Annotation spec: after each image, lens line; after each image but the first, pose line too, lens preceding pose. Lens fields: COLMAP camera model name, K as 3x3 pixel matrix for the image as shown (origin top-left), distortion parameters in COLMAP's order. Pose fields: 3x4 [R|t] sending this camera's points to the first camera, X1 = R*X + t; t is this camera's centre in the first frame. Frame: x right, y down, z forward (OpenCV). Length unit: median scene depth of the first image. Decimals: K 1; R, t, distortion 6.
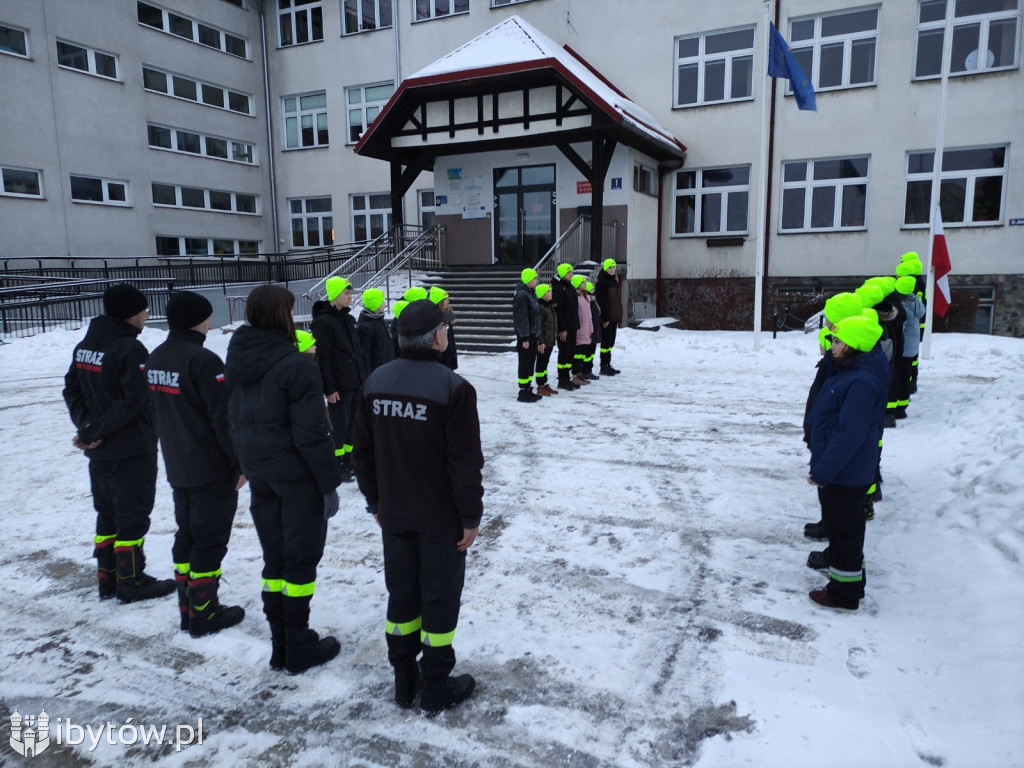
lens RADIAL K [[754.8, 0, 515.7], [0, 754.8, 382.4], [0, 0, 1]] dist [0.038925, -0.011293]
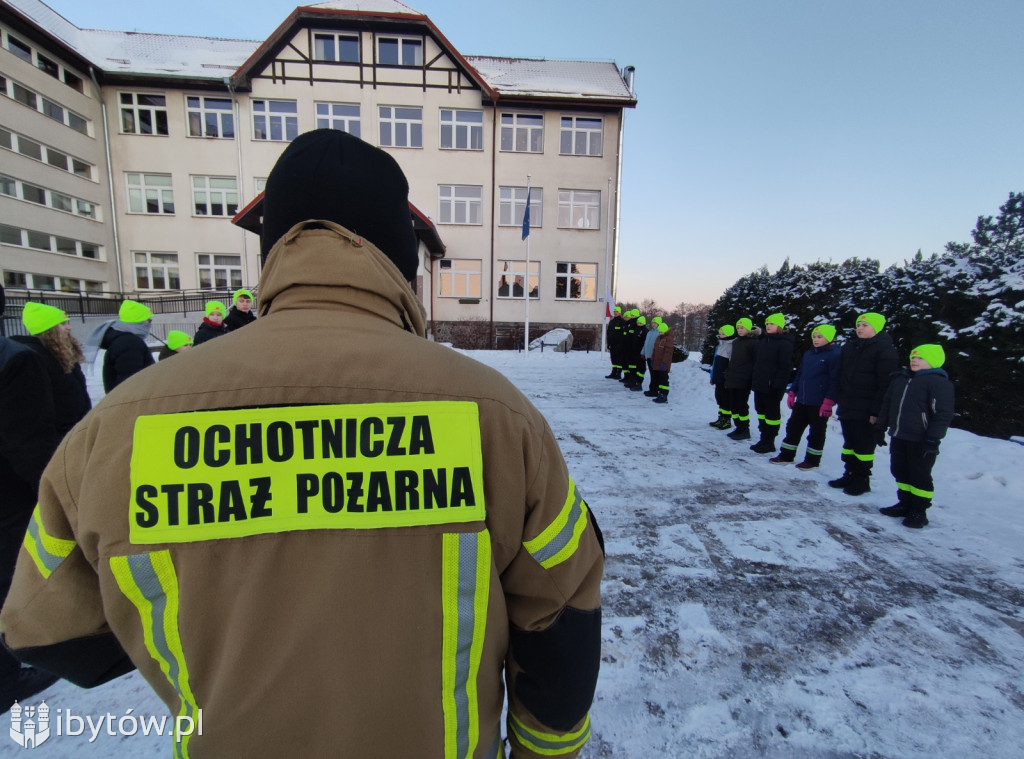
lens RADIAL K [[449.0, 0, 511.8], [0, 449.0, 376.6], [0, 0, 1]] dist [0.006523, 0.001646]
pose [[0.860261, -0.032455, 0.508820, -0.186660], [0.045397, 0.998884, -0.013039, 0.012220], [-0.507829, 0.034316, 0.860774, 0.033080]]
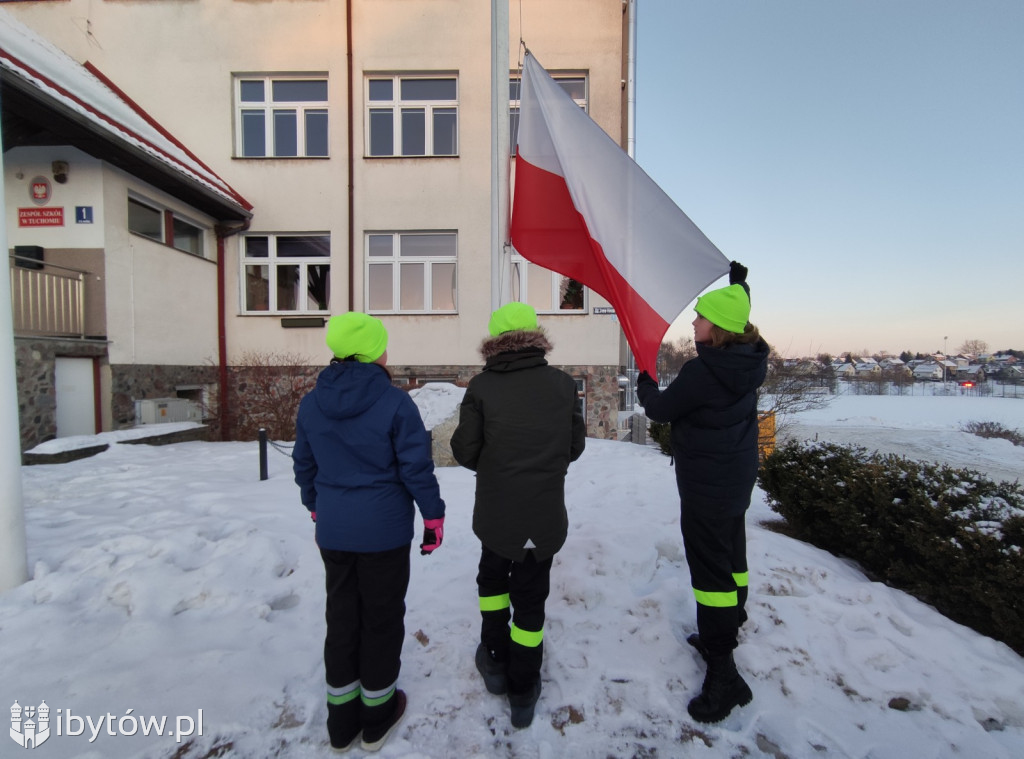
lens RADIAL K [[449.0, 0, 511.2], [0, 449.0, 379.2], [0, 0, 1]] dist [0.006523, 0.001646]
pose [[0.898940, 0.000734, 0.438070, 0.264404], [0.052194, 0.992696, -0.108768, -0.059865], [-0.434951, 0.120641, 0.892336, 0.476751]]
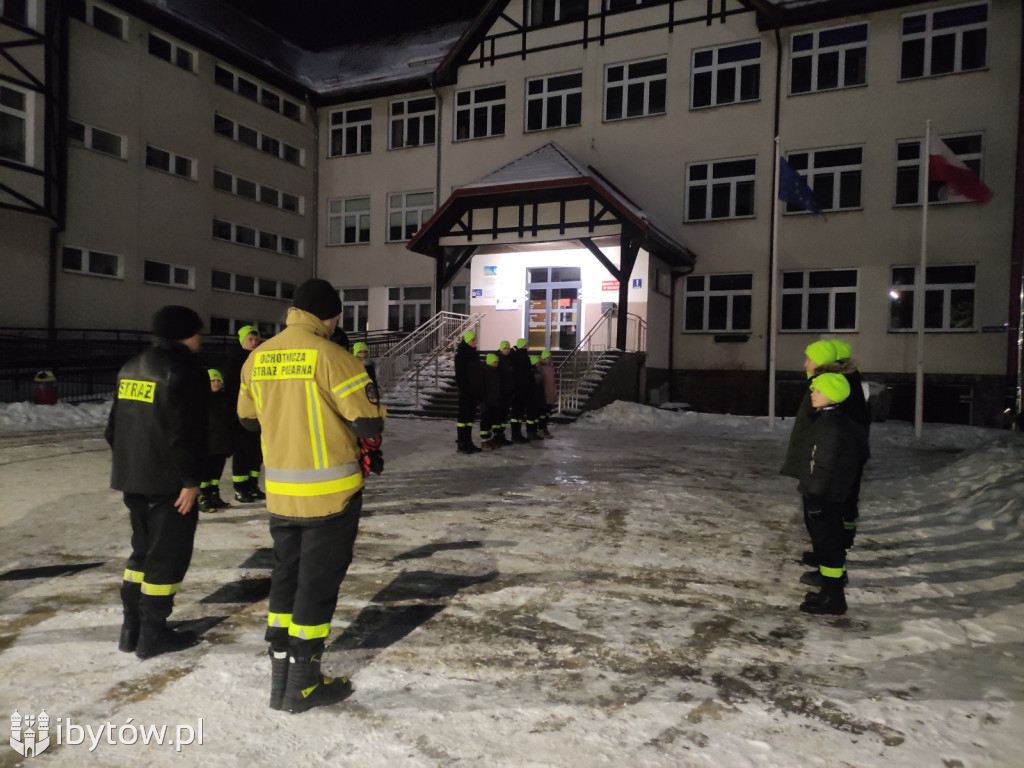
lens RADIAL K [[754.8, 0, 508.1], [0, 754.8, 387.8], [0, 0, 1]] dist [0.038925, -0.011293]
pose [[0.999306, 0.034873, 0.013063, -0.063511], [-0.032974, 0.991640, -0.124751, 0.036299], [-0.017304, 0.124234, 0.992102, -0.091976]]
